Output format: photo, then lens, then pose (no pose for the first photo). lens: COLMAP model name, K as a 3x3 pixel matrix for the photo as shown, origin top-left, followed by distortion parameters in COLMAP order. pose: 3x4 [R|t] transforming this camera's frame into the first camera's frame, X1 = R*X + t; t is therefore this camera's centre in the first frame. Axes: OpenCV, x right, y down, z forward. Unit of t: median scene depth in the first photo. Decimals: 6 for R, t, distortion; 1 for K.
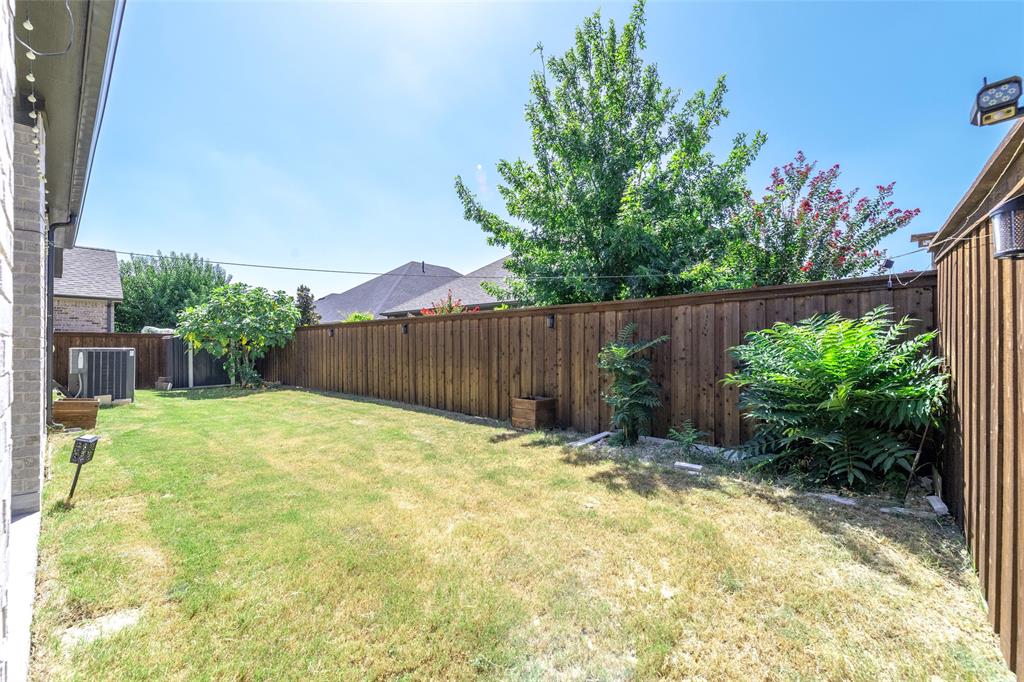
lens RADIAL K [[402.8, 0, 512.0], [0, 402.8, 341.0], [0, 0, 1]] dist [0.000183, -0.000043]
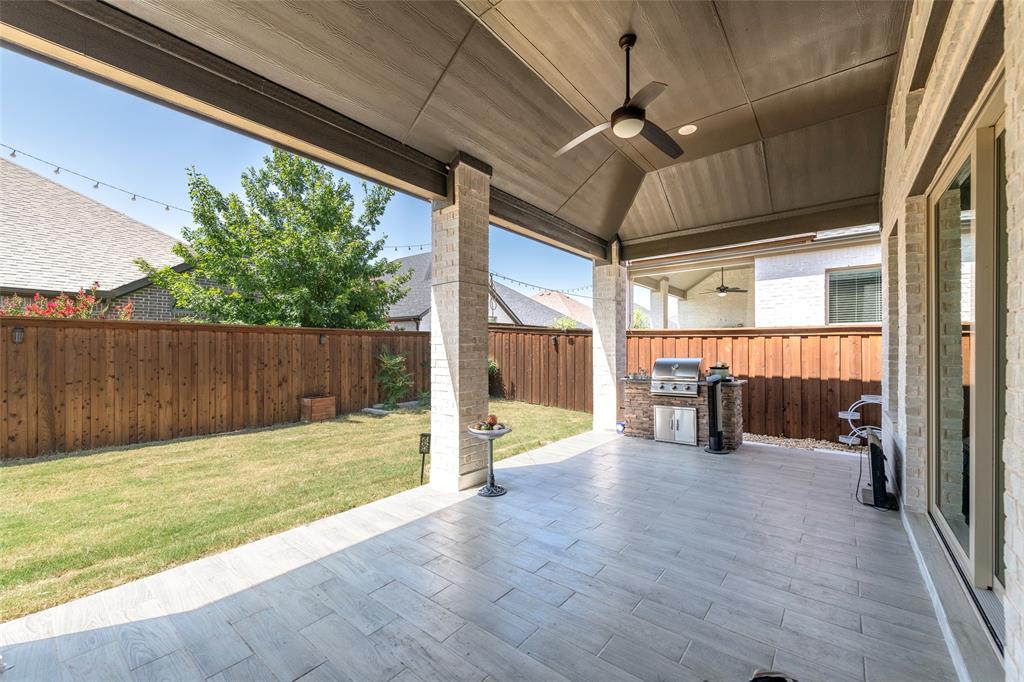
lens RADIAL K [[402.8, 0, 512.0], [0, 402.8, 341.0], [0, 0, 1]] dist [0.000183, -0.000043]
pose [[-0.024167, 0.012053, 0.999635, -1.172624], [-0.004822, 0.999914, -0.012172, -0.027669], [-0.999696, -0.005114, -0.024107, 0.356132]]
